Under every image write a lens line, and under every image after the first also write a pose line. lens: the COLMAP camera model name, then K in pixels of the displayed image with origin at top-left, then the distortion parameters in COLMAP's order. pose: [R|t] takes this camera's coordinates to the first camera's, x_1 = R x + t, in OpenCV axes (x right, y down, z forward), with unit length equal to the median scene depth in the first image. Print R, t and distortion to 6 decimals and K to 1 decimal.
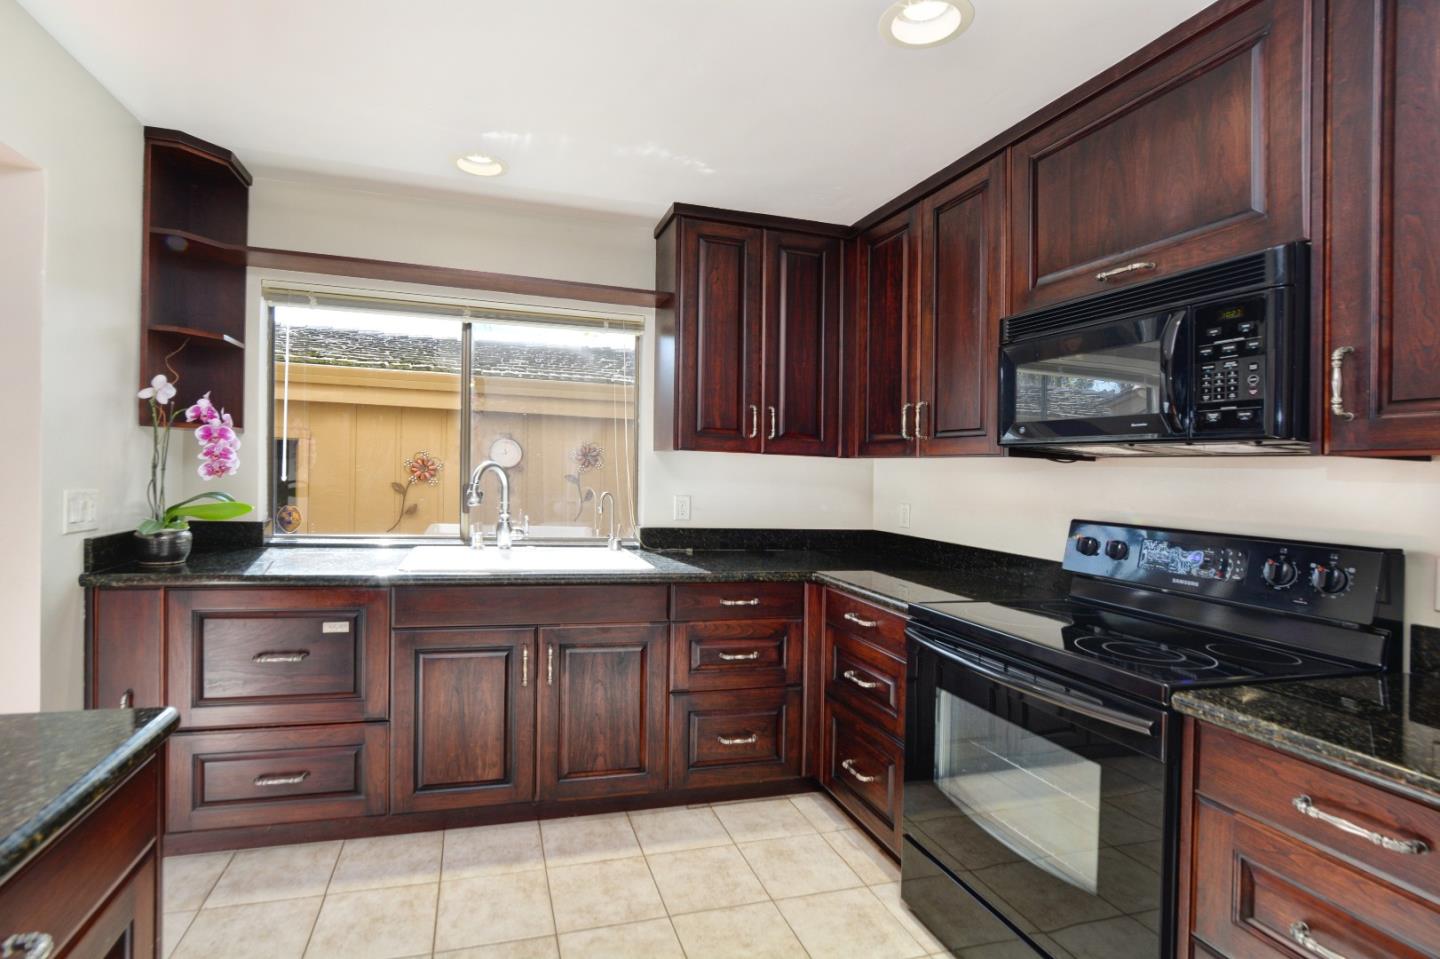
lens RADIAL K [[692.5, 0, 720.4], [0, 692.5, 467.0], [0, 0, 1]] dist [-0.001304, 0.000142]
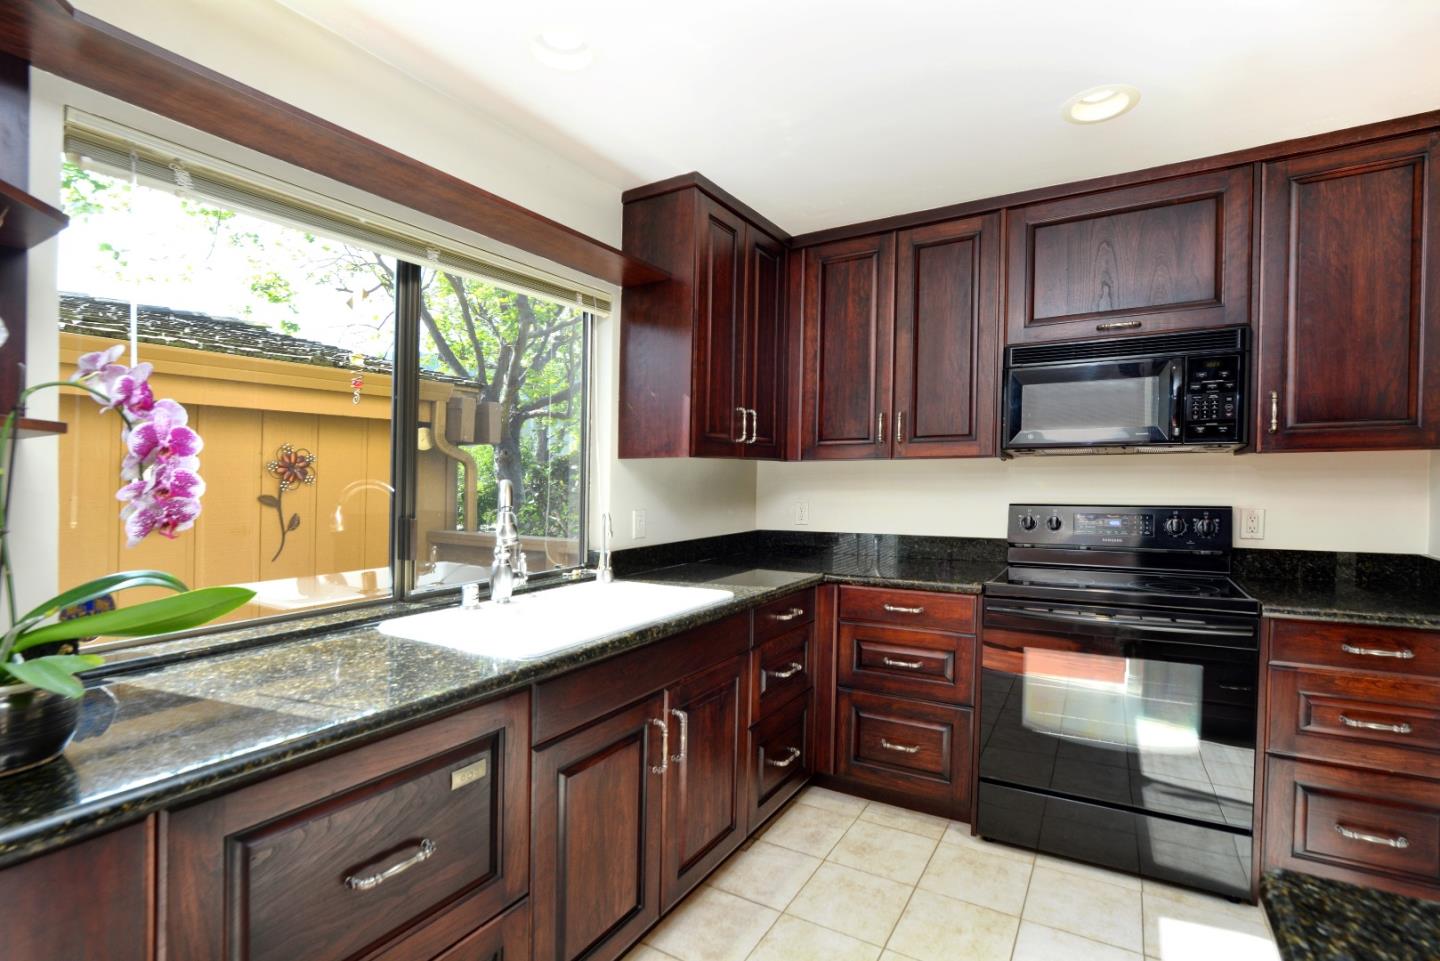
lens RADIAL K [[676.4, 0, 720.0], [0, 676.4, 480.5], [0, 0, 1]] dist [-0.012803, -0.000232]
pose [[0.729472, -0.043080, 0.682653, -0.710337], [0.029412, 0.999067, 0.031619, -0.024071], [-0.683378, -0.002987, 0.730058, 0.407447]]
